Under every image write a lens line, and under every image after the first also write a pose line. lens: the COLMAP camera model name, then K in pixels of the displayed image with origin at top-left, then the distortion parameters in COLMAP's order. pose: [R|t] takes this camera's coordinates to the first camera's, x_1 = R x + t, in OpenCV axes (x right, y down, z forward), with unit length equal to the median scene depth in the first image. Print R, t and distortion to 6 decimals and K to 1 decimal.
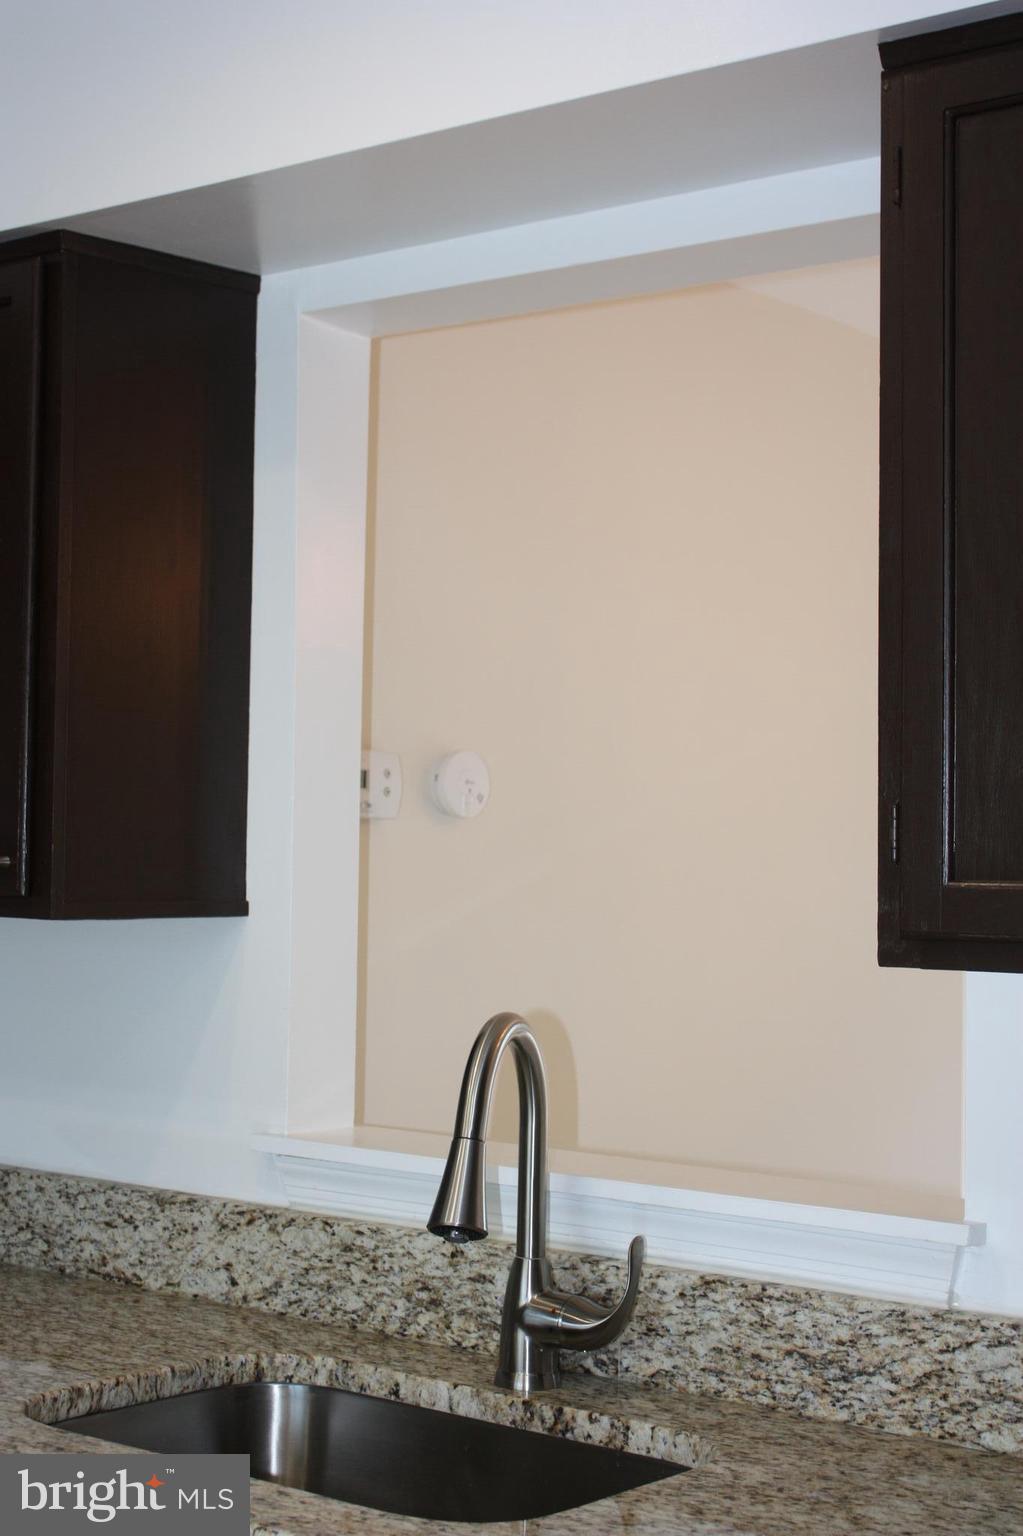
lens RADIAL K [[2293.6, 0, 511.5], [0, 2293.6, 768.0], [0, 0, 1]] dist [-0.018115, 0.104622]
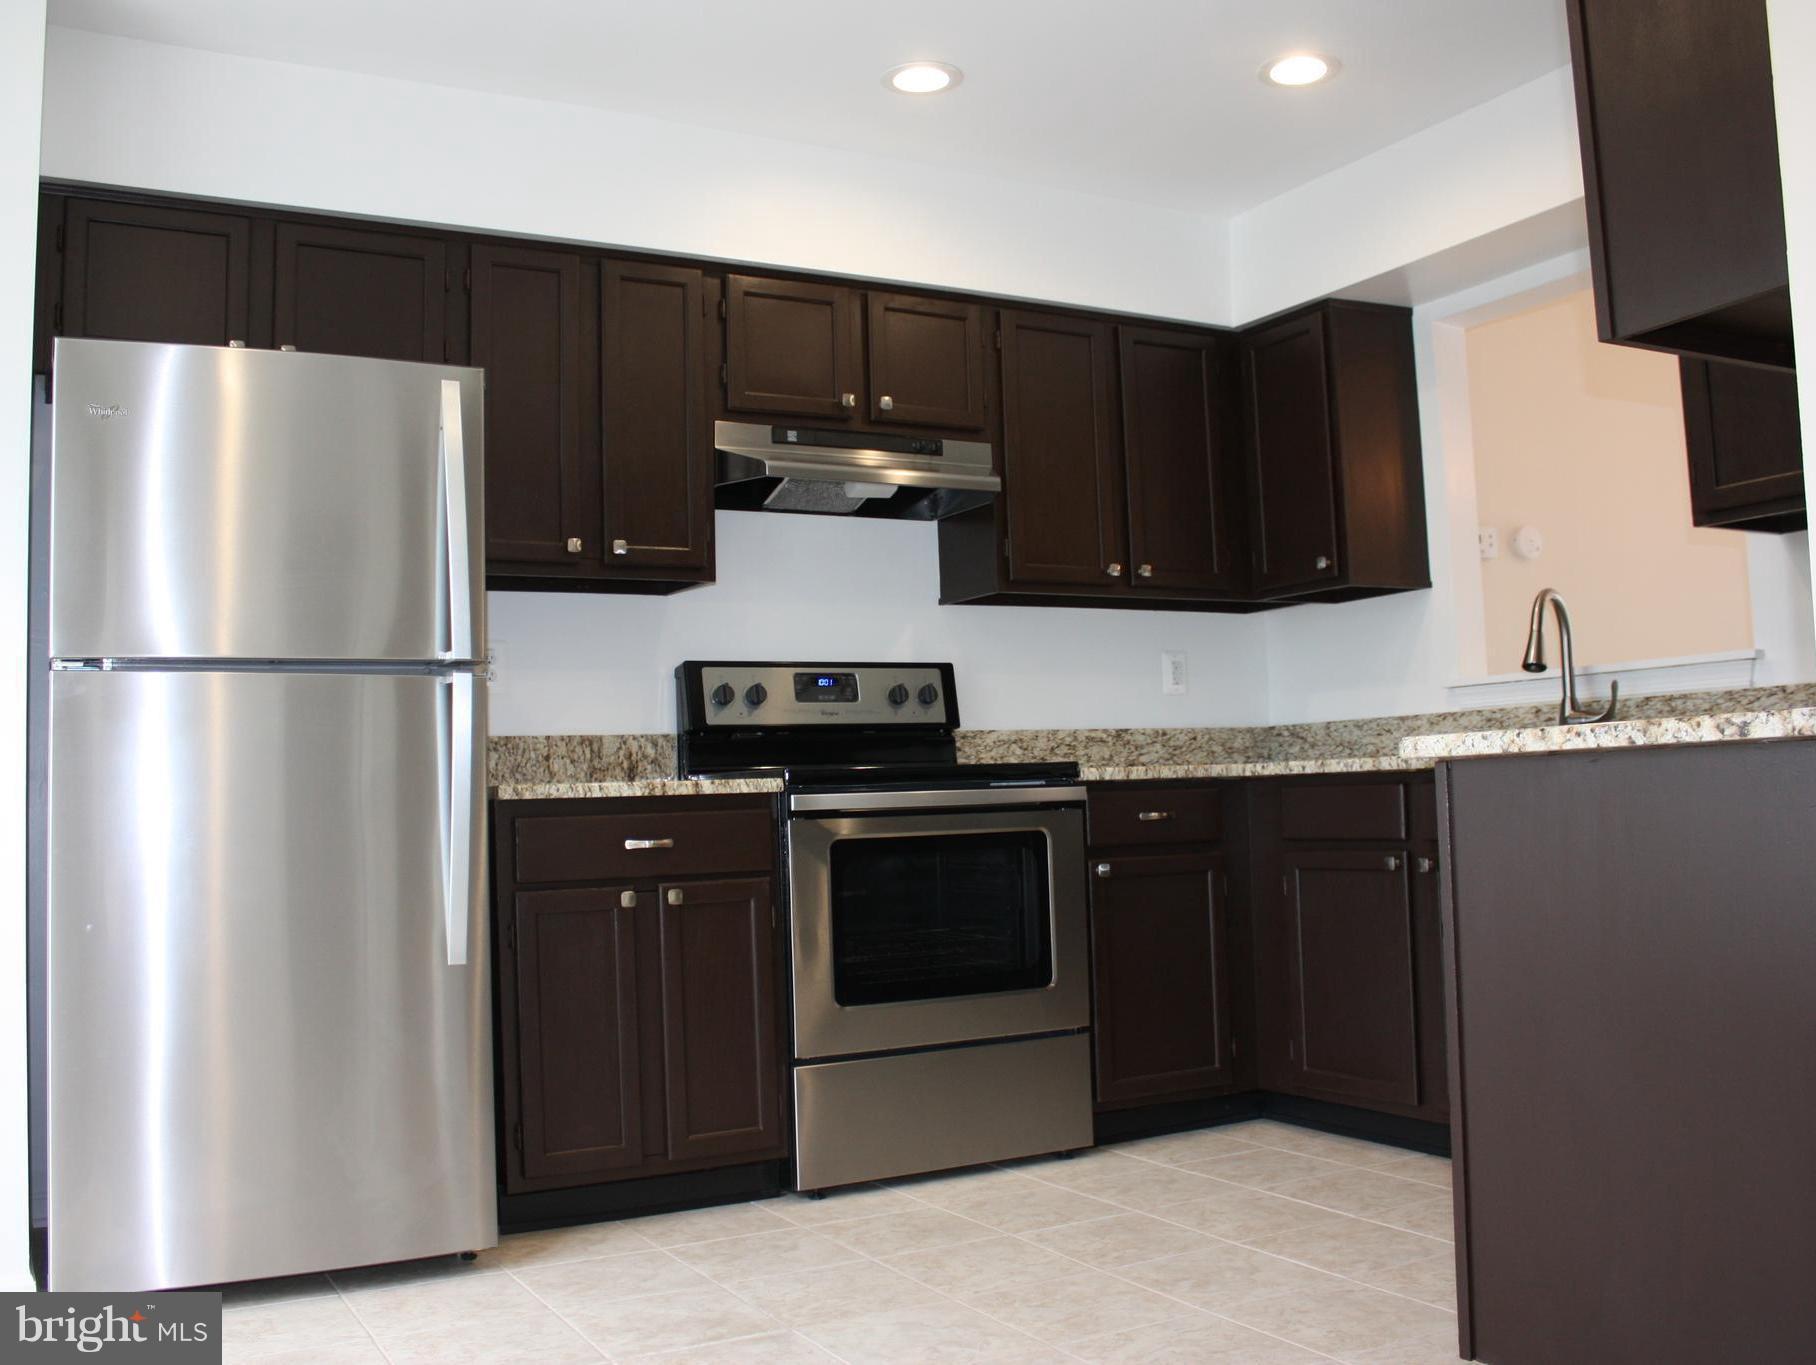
lens RADIAL K [[1677.0, 0, 908.0], [0, 1677.0, 682.5], [0, 0, 1]] dist [-0.158208, 0.119074]
pose [[0.921170, -0.075118, -0.381843, 0.024001], [0.062393, 0.997009, -0.045617, 0.210502], [0.384127, 0.018196, 0.923101, -0.727727]]
